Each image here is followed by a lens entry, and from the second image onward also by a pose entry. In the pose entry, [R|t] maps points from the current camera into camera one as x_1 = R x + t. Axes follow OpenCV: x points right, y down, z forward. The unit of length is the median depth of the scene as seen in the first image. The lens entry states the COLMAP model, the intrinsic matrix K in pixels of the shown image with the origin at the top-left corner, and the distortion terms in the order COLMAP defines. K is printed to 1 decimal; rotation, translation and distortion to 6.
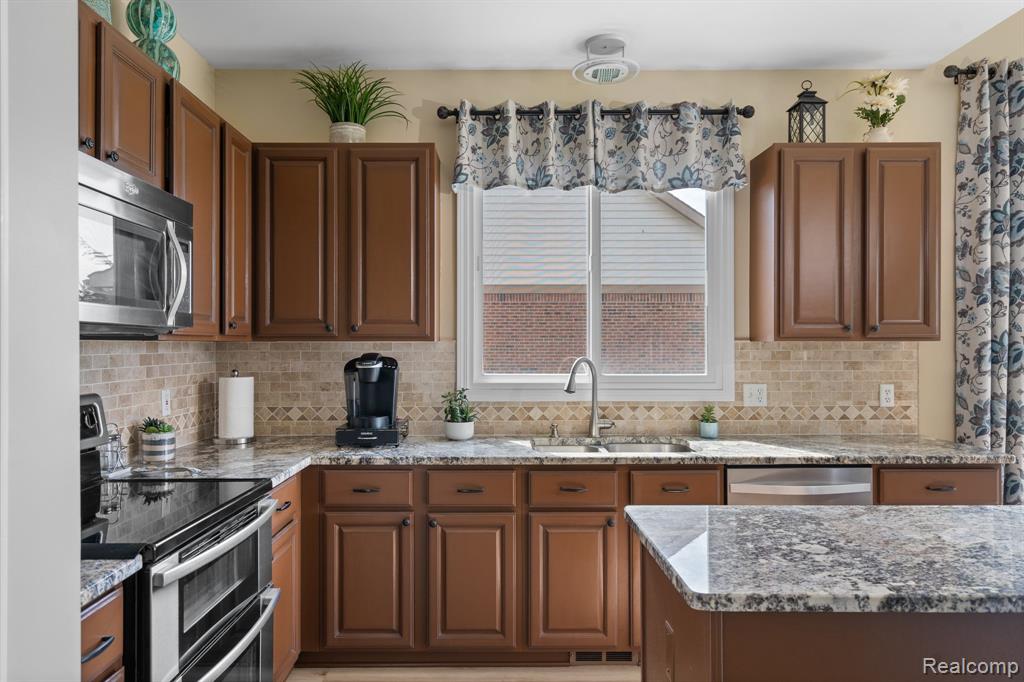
lens RADIAL K [[663.3, 0, 501.9], [0, 663.3, 344.1], [0, 0, 1]] dist [0.015890, -0.004548]
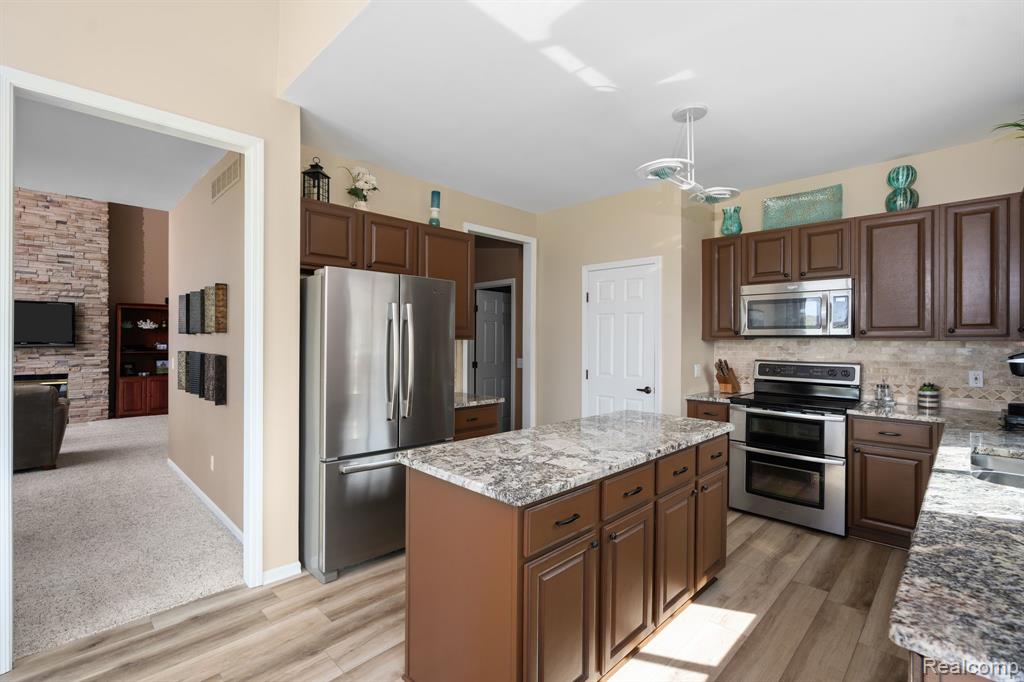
lens RADIAL K [[464.3, 0, 508.2], [0, 464.3, 340.1], [0, 0, 1]] dist [-0.004214, 0.003491]
pose [[-0.711103, -0.001548, -0.703086, 0.953968], [-0.001714, 0.999998, -0.000467, -0.002624], [0.703086, 0.000873, -0.711104, 0.876416]]
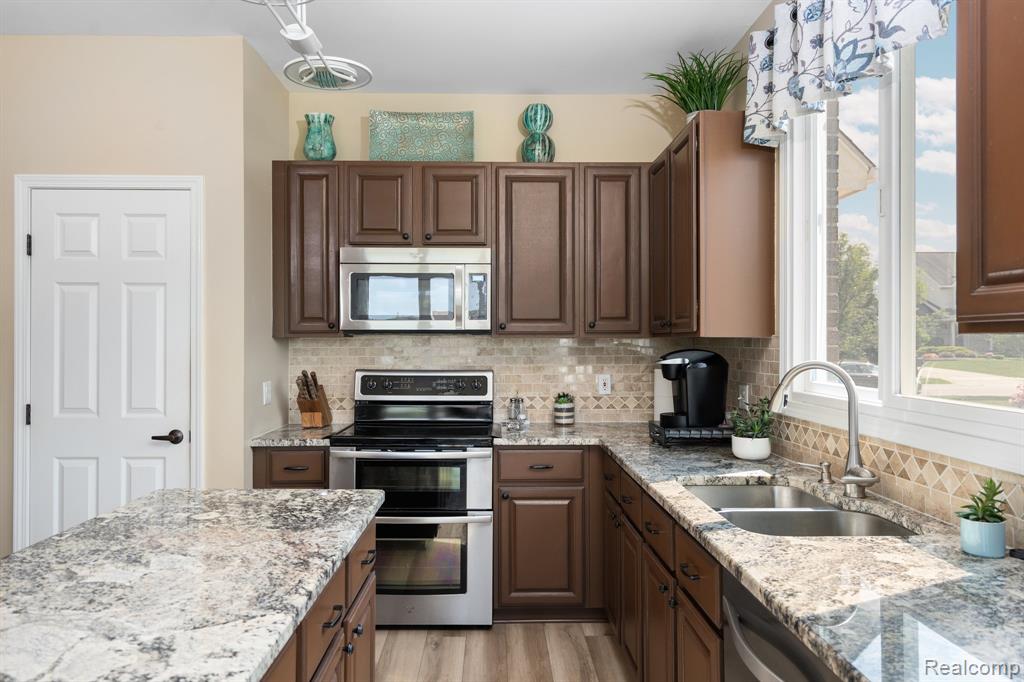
lens RADIAL K [[713.8, 0, 507.4], [0, 713.8, 335.7], [0, 0, 1]] dist [0.005295, -0.000202]
pose [[0.014186, -0.004536, -0.999889, 0.789334], [0.002490, 0.999987, -0.004501, -0.001730], [0.999896, -0.002426, 0.014197, 0.688979]]
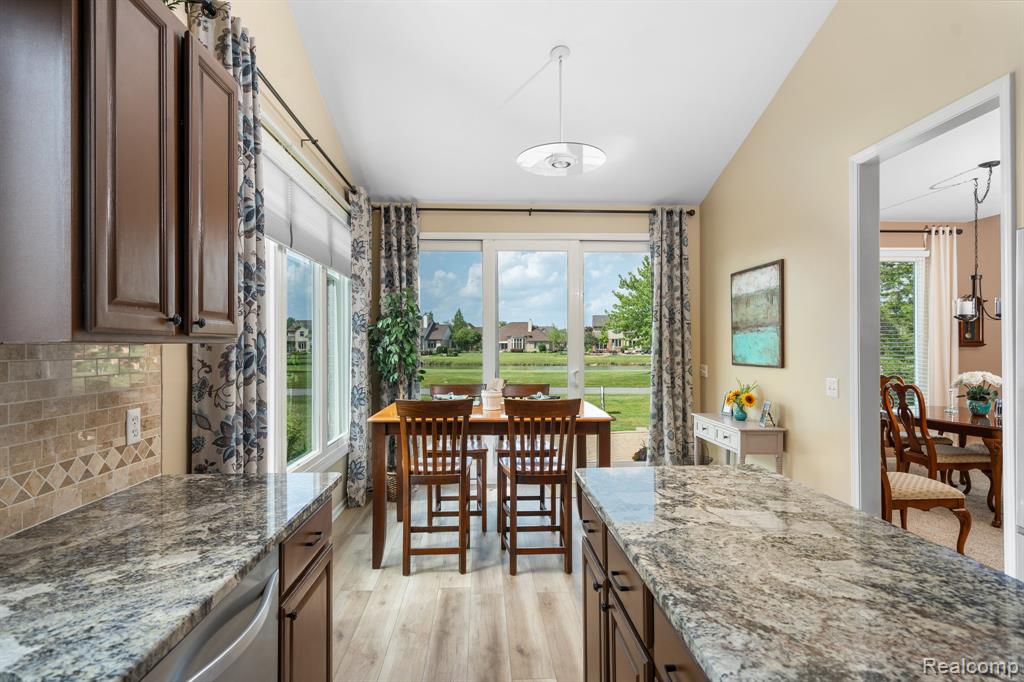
lens RADIAL K [[559.1, 0, 510.5], [0, 559.1, 342.0], [0, 0, 1]] dist [0.004921, 0.002668]
pose [[-0.041936, 0.008861, 0.999081, 0.013974], [0.002415, 0.999959, -0.008768, 0.000463], [-0.999117, 0.002045, -0.041956, 0.682603]]
